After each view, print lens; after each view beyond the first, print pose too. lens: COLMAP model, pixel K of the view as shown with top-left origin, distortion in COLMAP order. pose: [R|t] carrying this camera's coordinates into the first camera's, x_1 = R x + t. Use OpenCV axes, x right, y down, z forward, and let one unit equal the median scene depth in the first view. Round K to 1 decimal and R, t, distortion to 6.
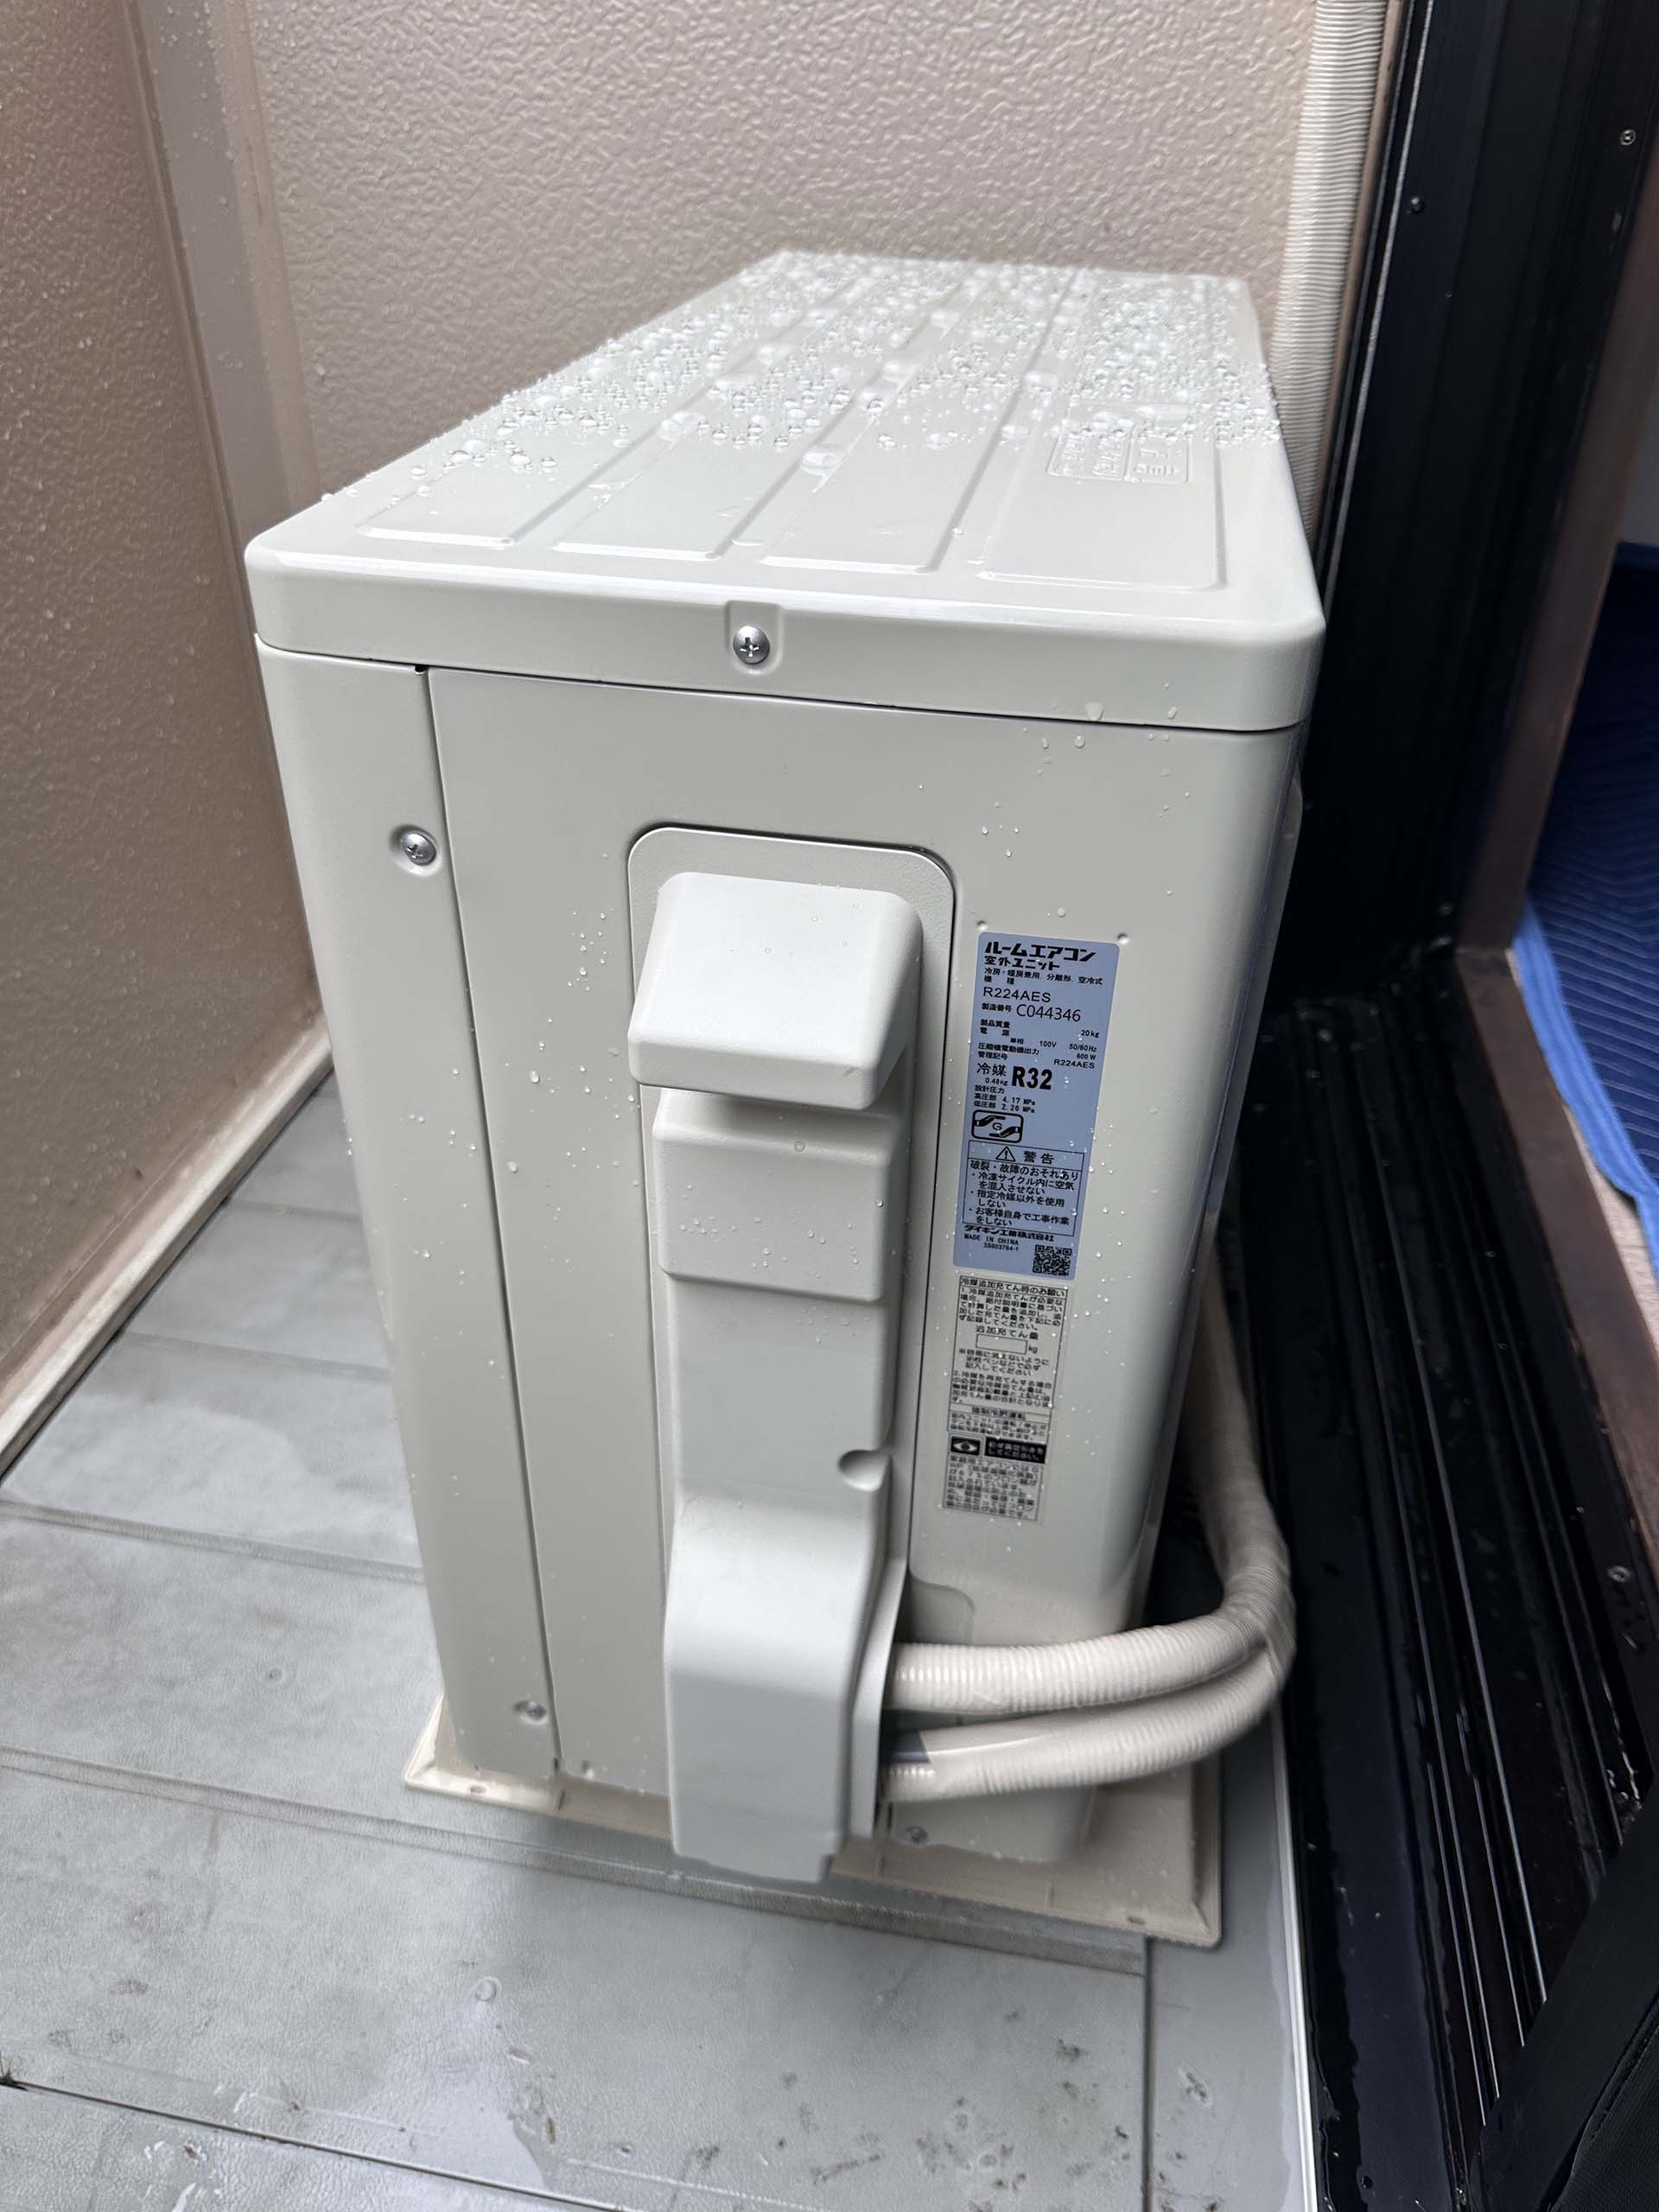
lens RADIAL K [[1577.7, 0, 818.0], [0, 1577.7, 1096.0], [0, 0, 1]] dist [0.049807, -0.072735]
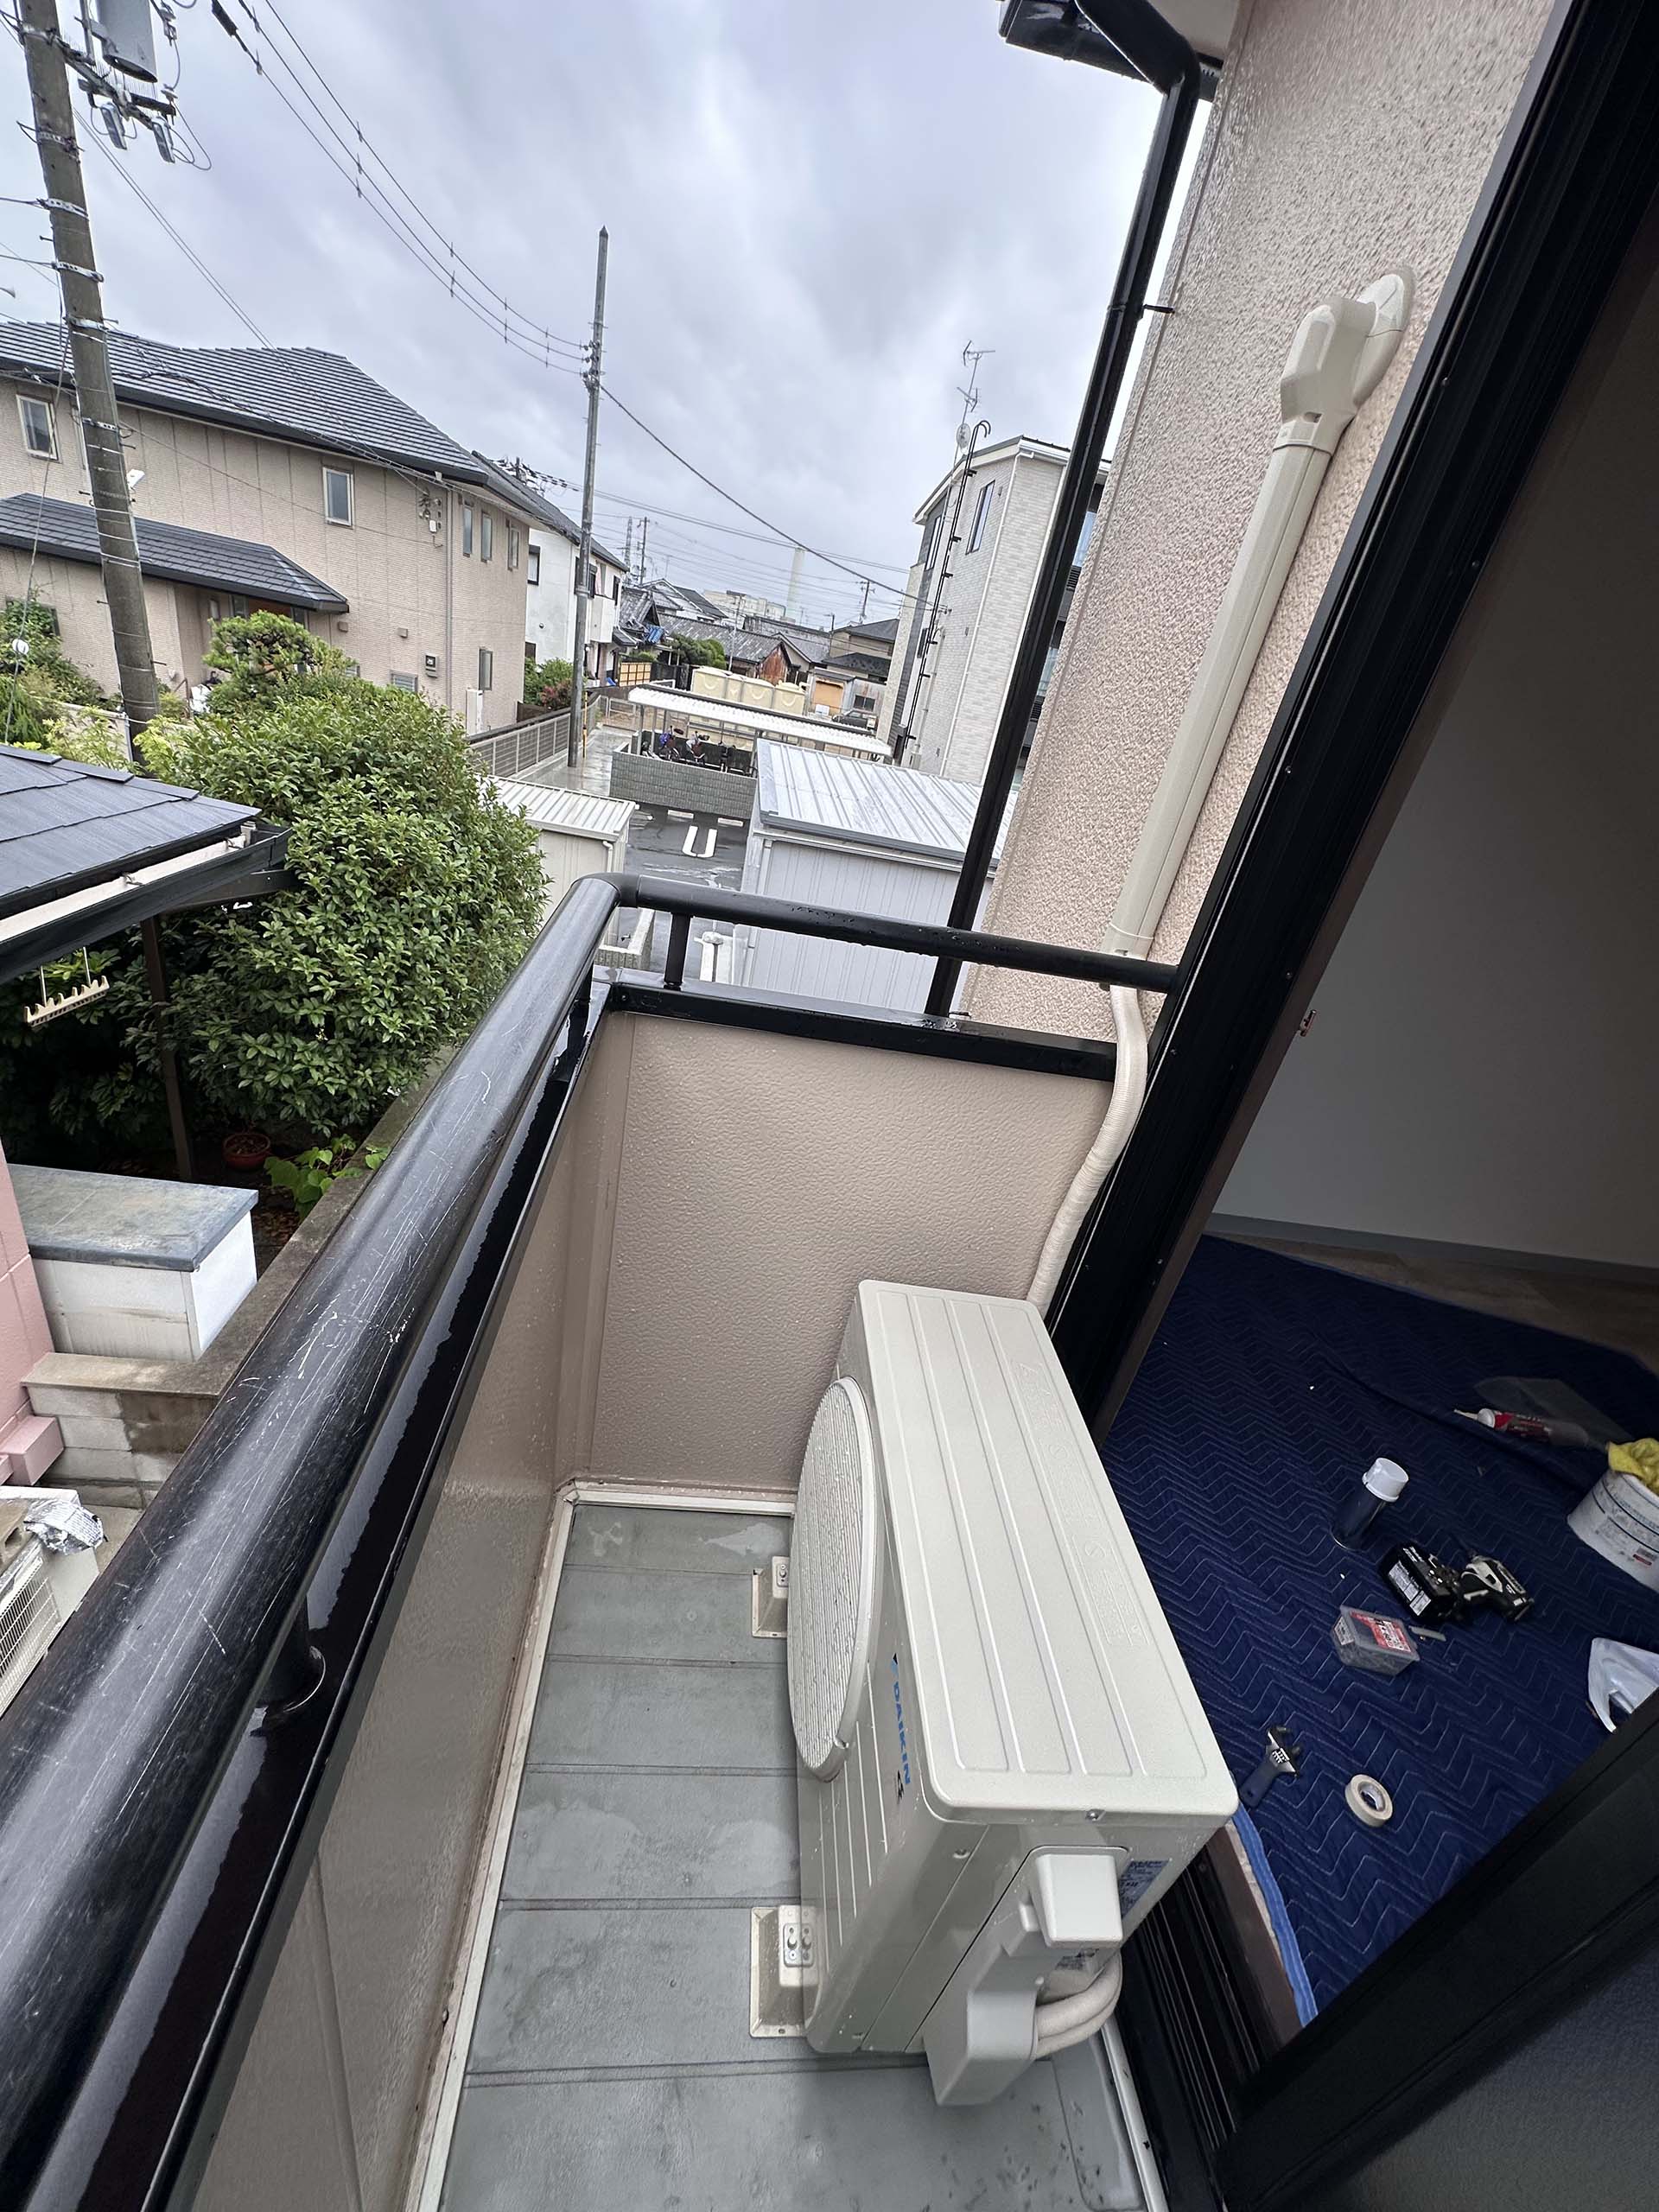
lens RADIAL K [[880.3, 0, 829.1], [0, 880.3, 1100.7], [0, 0, 1]] dist [0.000432, -0.000133]
pose [[0.949629, 0.046742, 0.309872, -0.613845], [-0.018190, 0.995368, -0.094399, -0.807958], [-0.312850, 0.084007, 0.946080, -0.364920]]
